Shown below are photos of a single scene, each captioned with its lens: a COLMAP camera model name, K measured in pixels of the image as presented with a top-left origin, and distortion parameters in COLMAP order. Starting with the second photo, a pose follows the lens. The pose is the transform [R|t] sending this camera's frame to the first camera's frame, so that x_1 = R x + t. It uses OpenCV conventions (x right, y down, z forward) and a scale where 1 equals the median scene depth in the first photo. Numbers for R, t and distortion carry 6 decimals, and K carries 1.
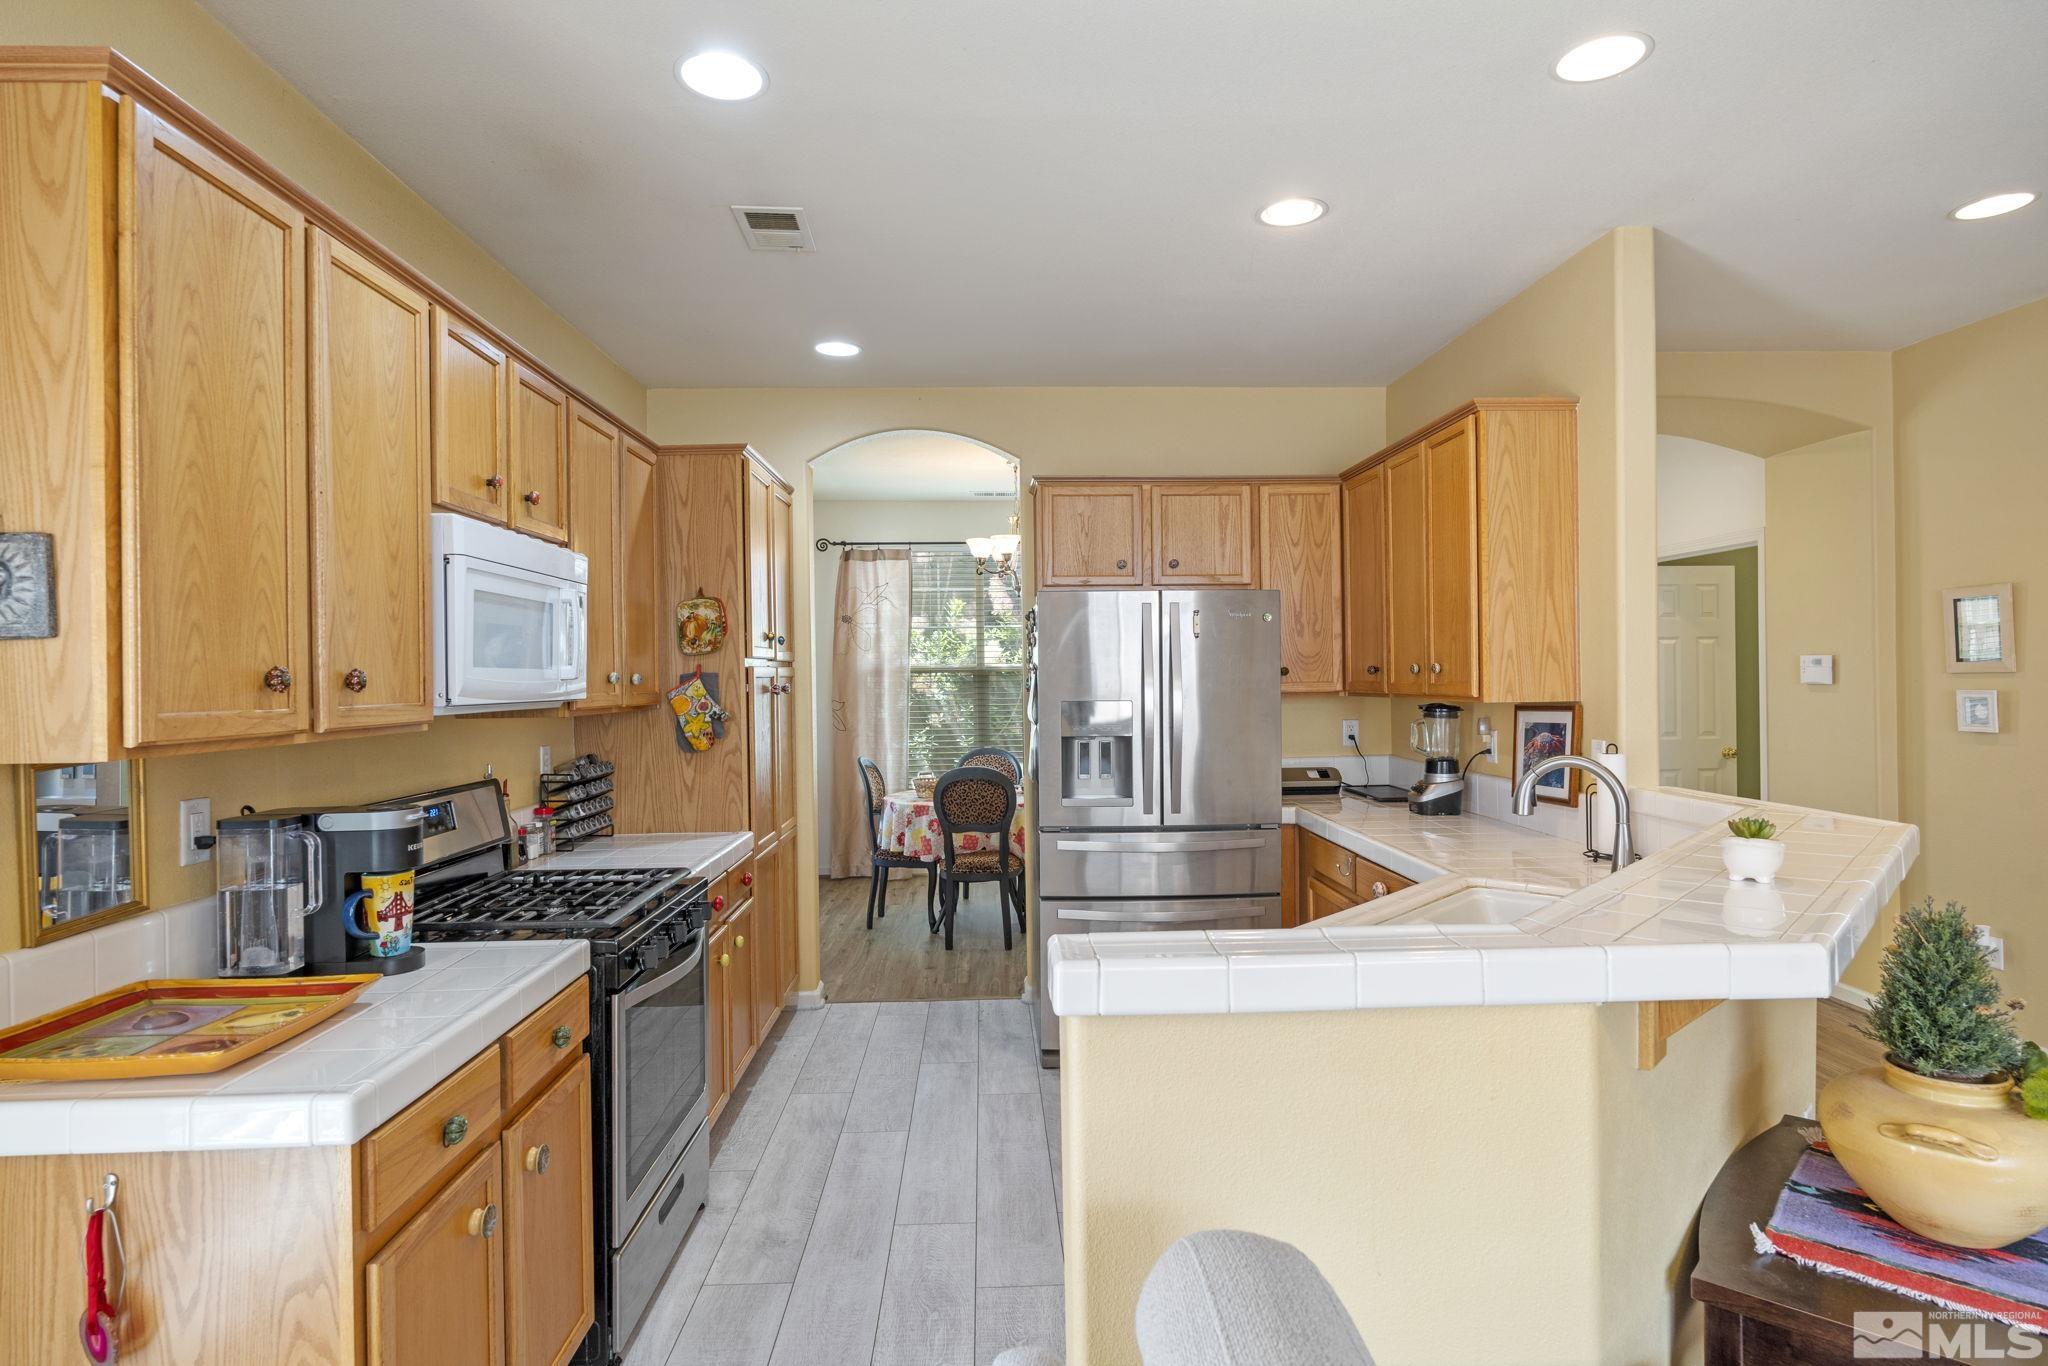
lens RADIAL K [[1094.8, 0, 1024.2], [0, 1094.8, 673.8], [0, 0, 1]] dist [-0.001389, 0.000351]
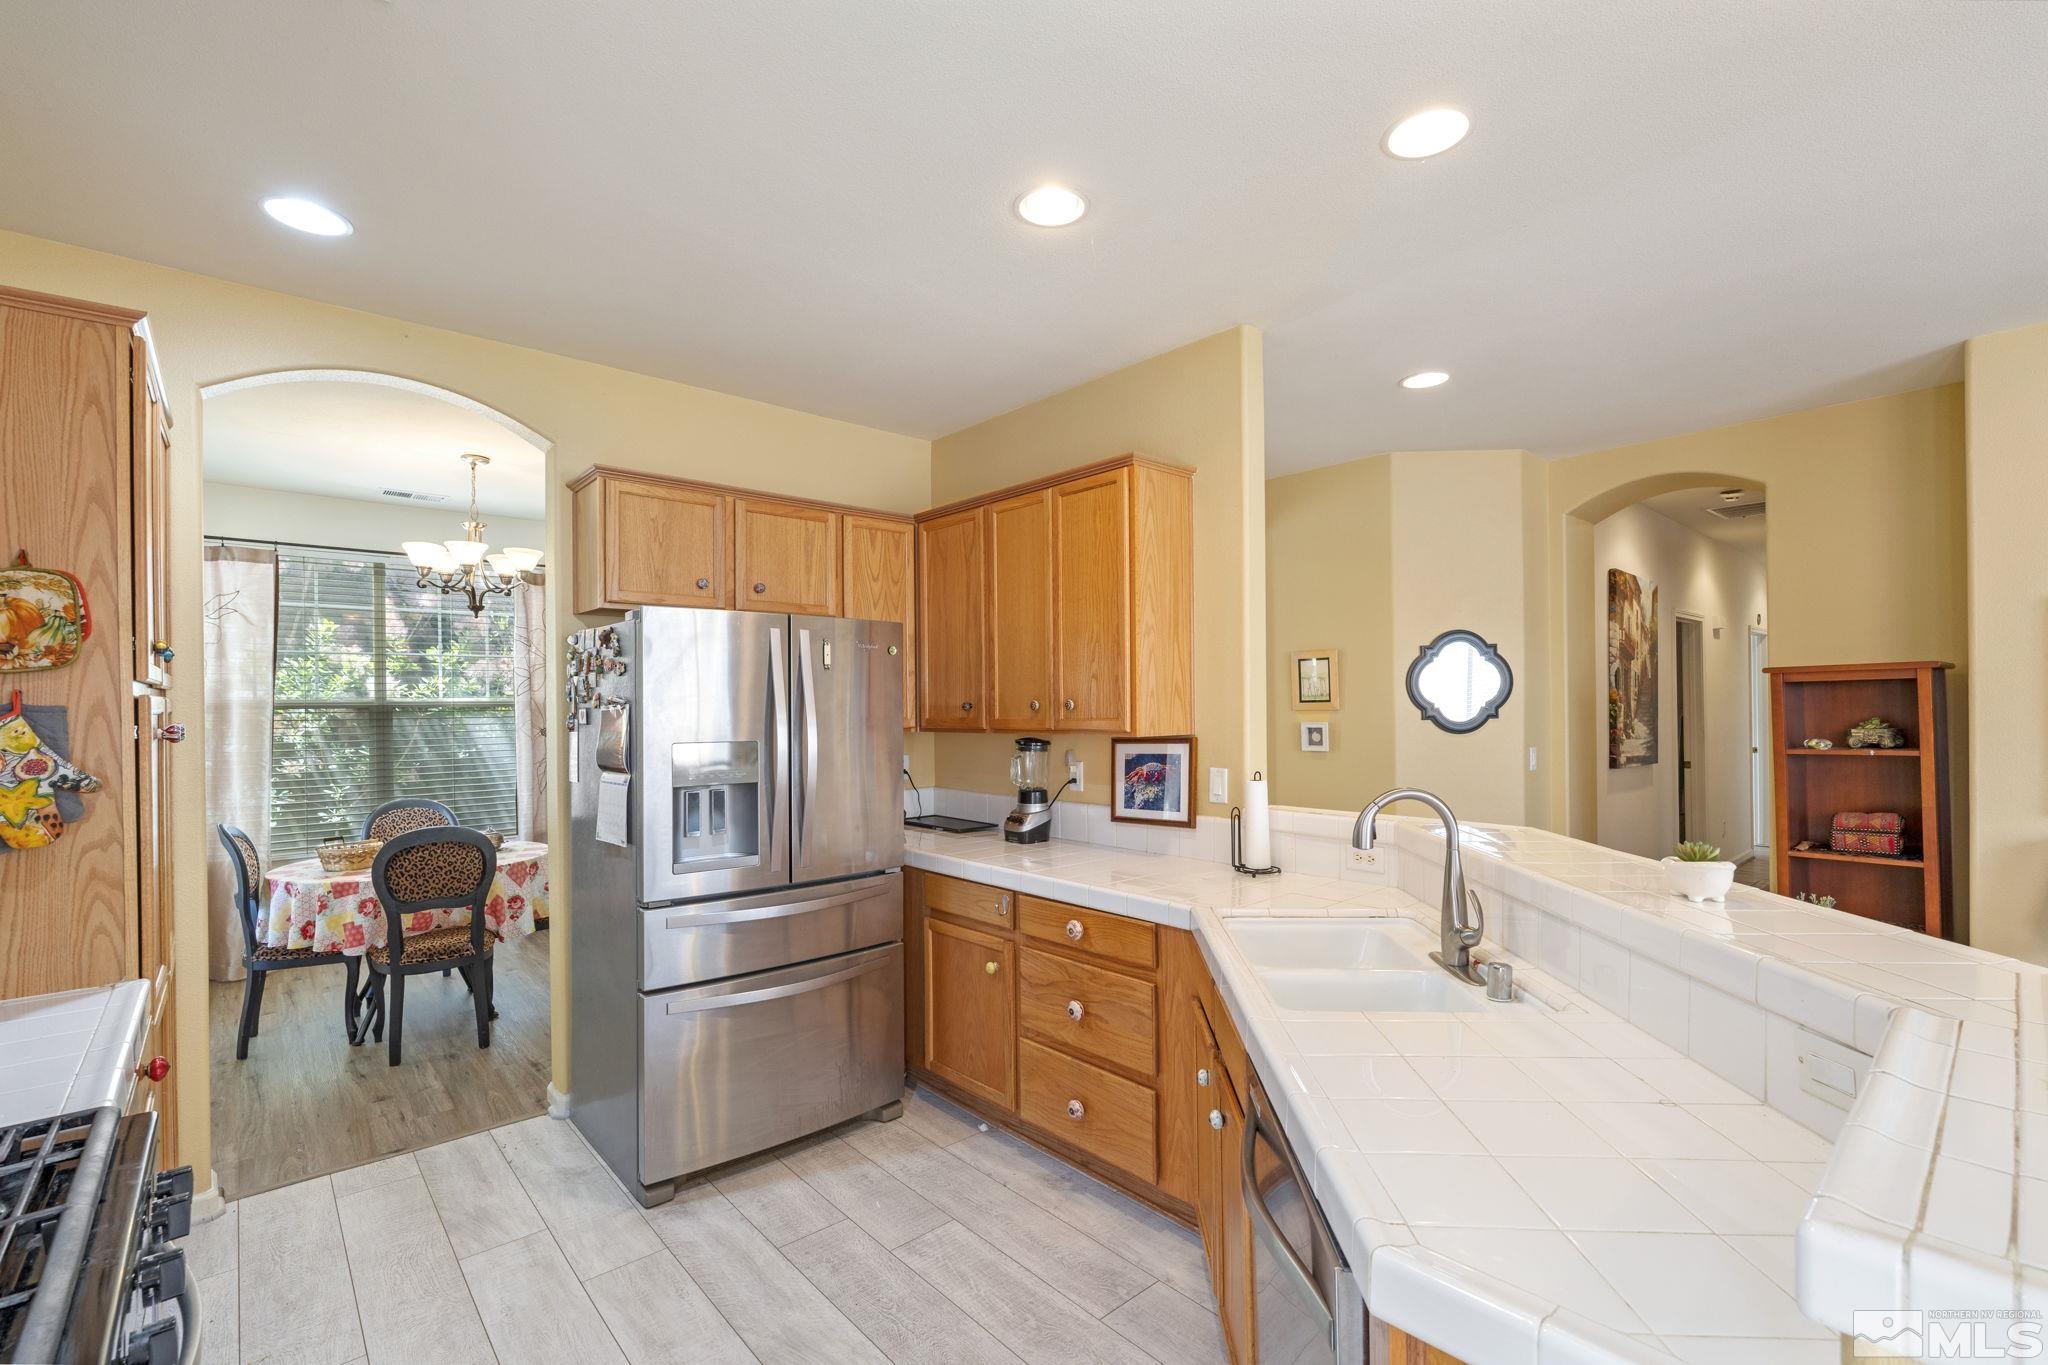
lens RADIAL K [[898.5, 0, 1026.4], [0, 898.5, 703.2], [0, 0, 1]] dist [-0.005075, 0.000016]
pose [[0.773764, 0.007042, 0.633435, -0.182241], [-0.001420, 0.999955, -0.009382, 0.001307], [-0.633473, 0.006360, 0.773739, 0.323012]]
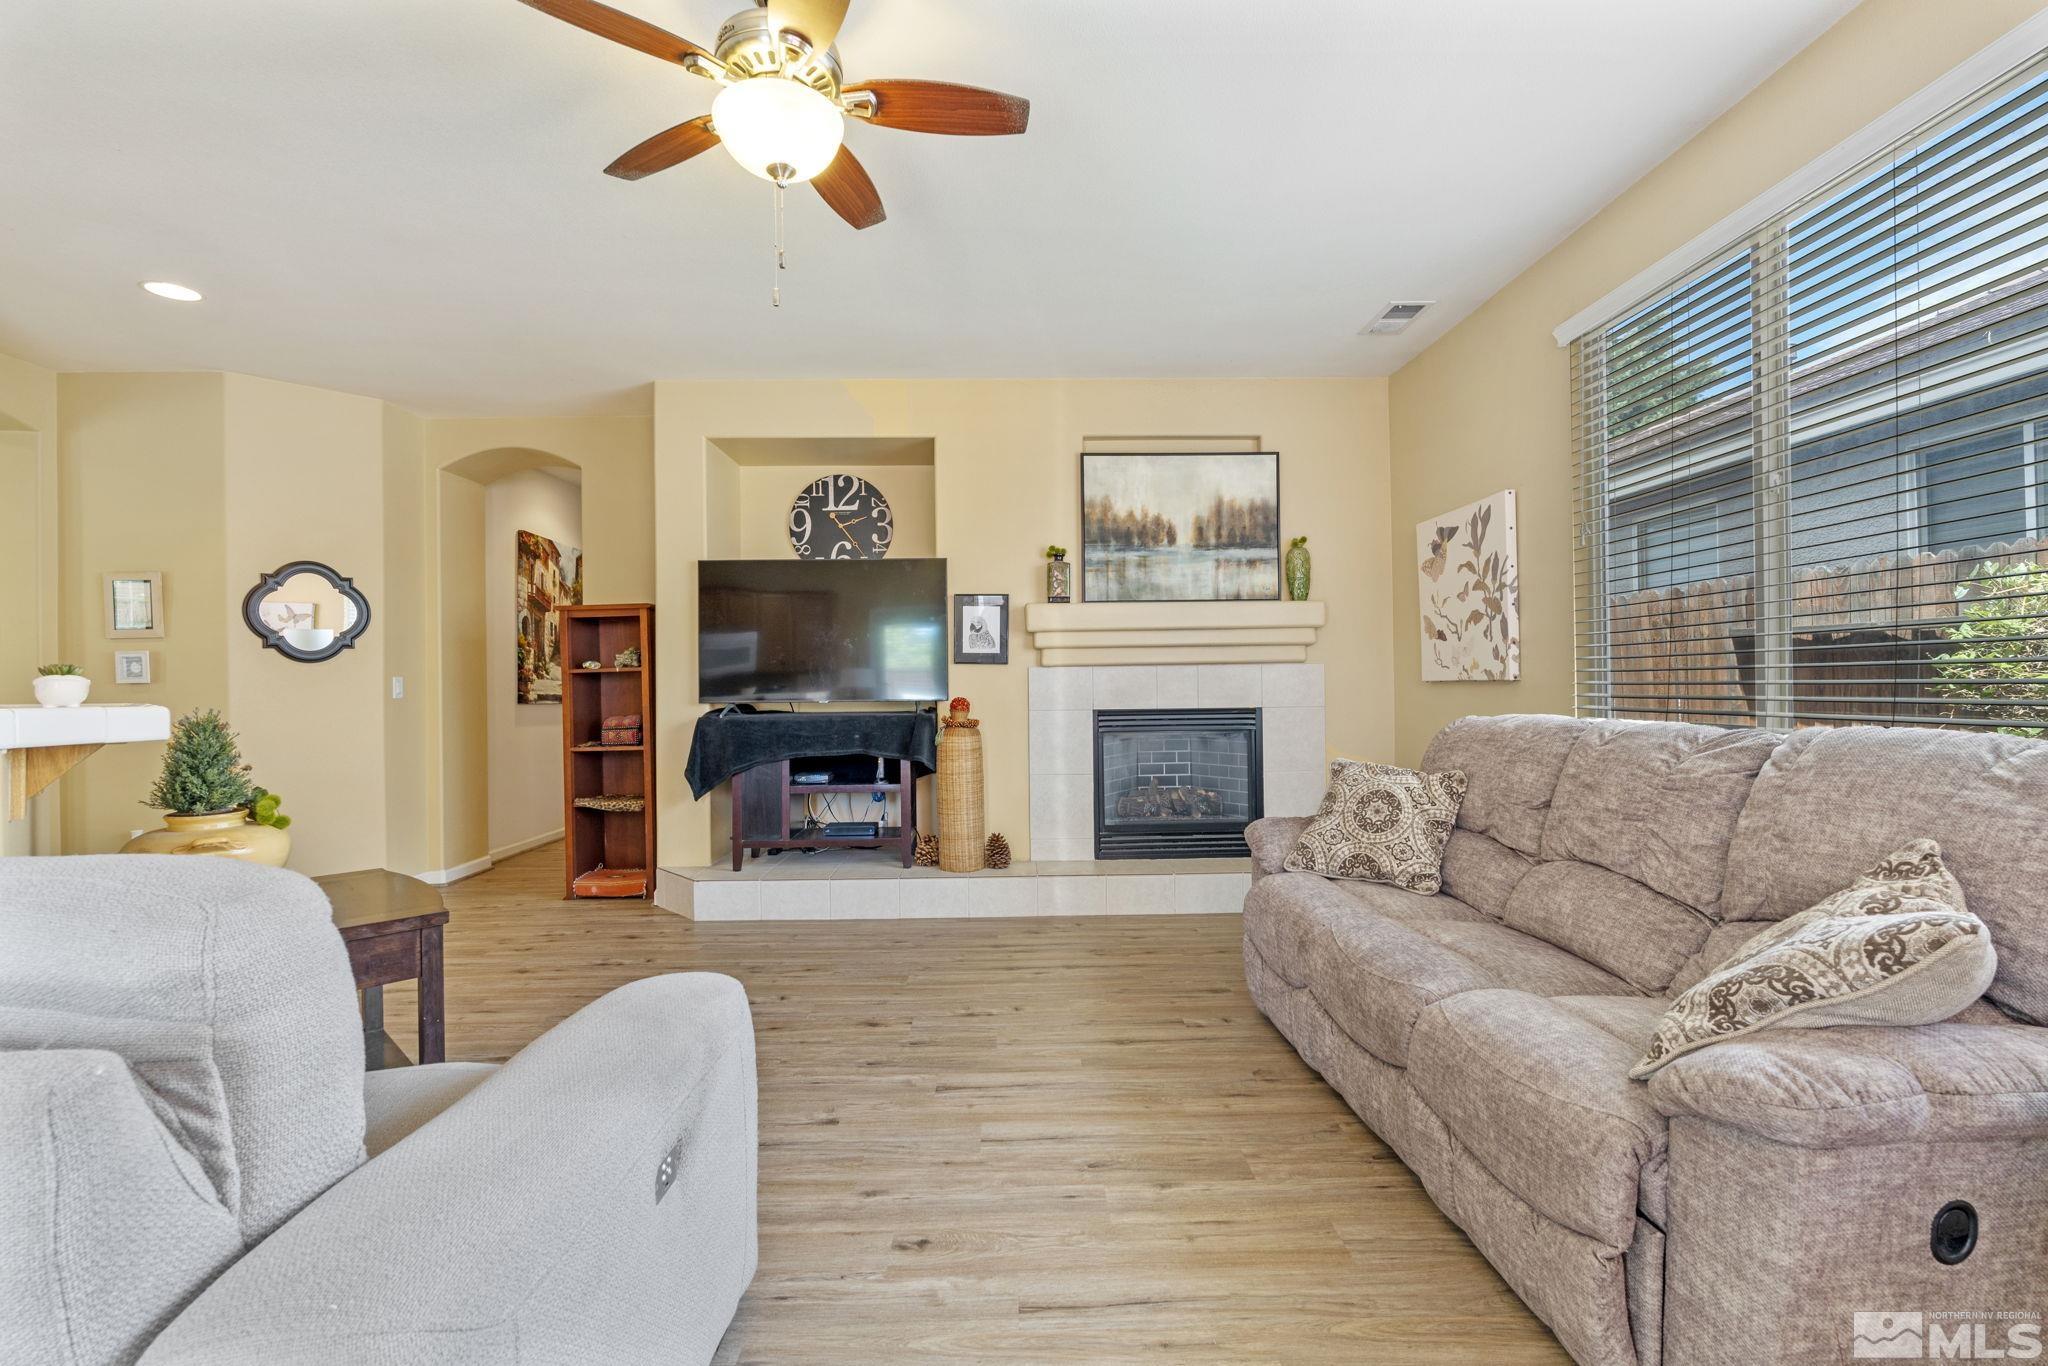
lens RADIAL K [[899.9, 0, 1024.0], [0, 899.9, 683.0], [0, 0, 1]] dist [-0.007372, 0.000832]
pose [[0.021169, 0.013722, 0.999682, -0.180561], [0.011185, 0.999840, -0.013961, 0.080774], [-0.999713, 0.011477, 0.021012, -0.092418]]
